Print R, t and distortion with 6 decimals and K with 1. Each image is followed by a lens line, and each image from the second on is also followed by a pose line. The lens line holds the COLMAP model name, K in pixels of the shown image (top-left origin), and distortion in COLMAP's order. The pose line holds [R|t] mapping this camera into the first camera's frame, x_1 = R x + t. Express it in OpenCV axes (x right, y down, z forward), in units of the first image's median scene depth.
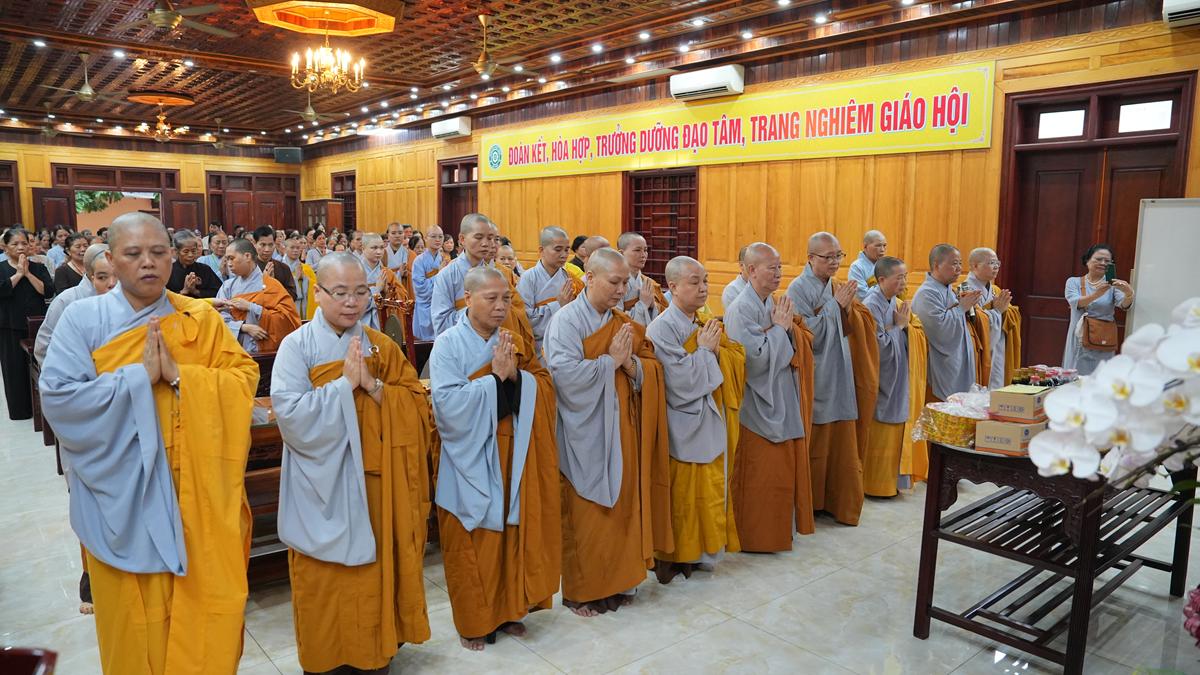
lens RADIAL K [[801.4, 0, 594.4], [0, 801.4, 338.5], [0, 0, 1]] dist [-0.103881, 0.083216]
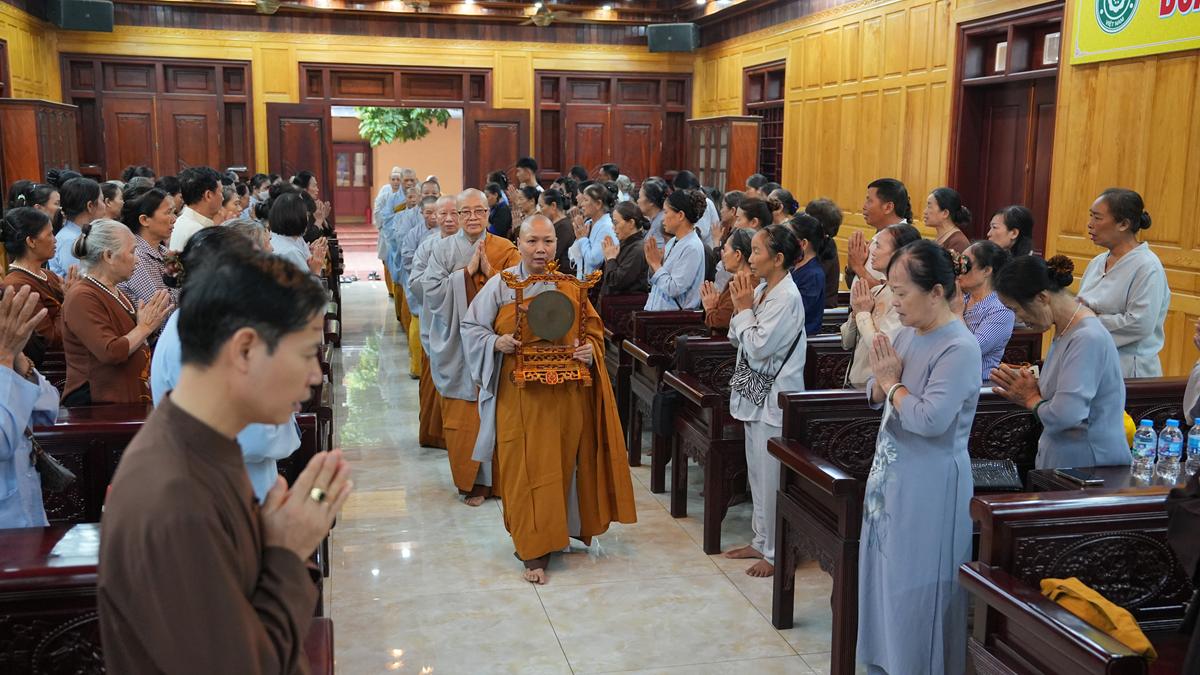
lens RADIAL K [[1138.8, 0, 600.0], [0, 1138.8, 337.5], [0, 0, 1]] dist [-0.020396, 0.158770]
pose [[0.889442, 0.067628, -0.452018, -0.087216], [-0.060209, 0.997711, 0.030798, -0.066195], [0.453066, -0.000177, 0.891477, 0.395889]]
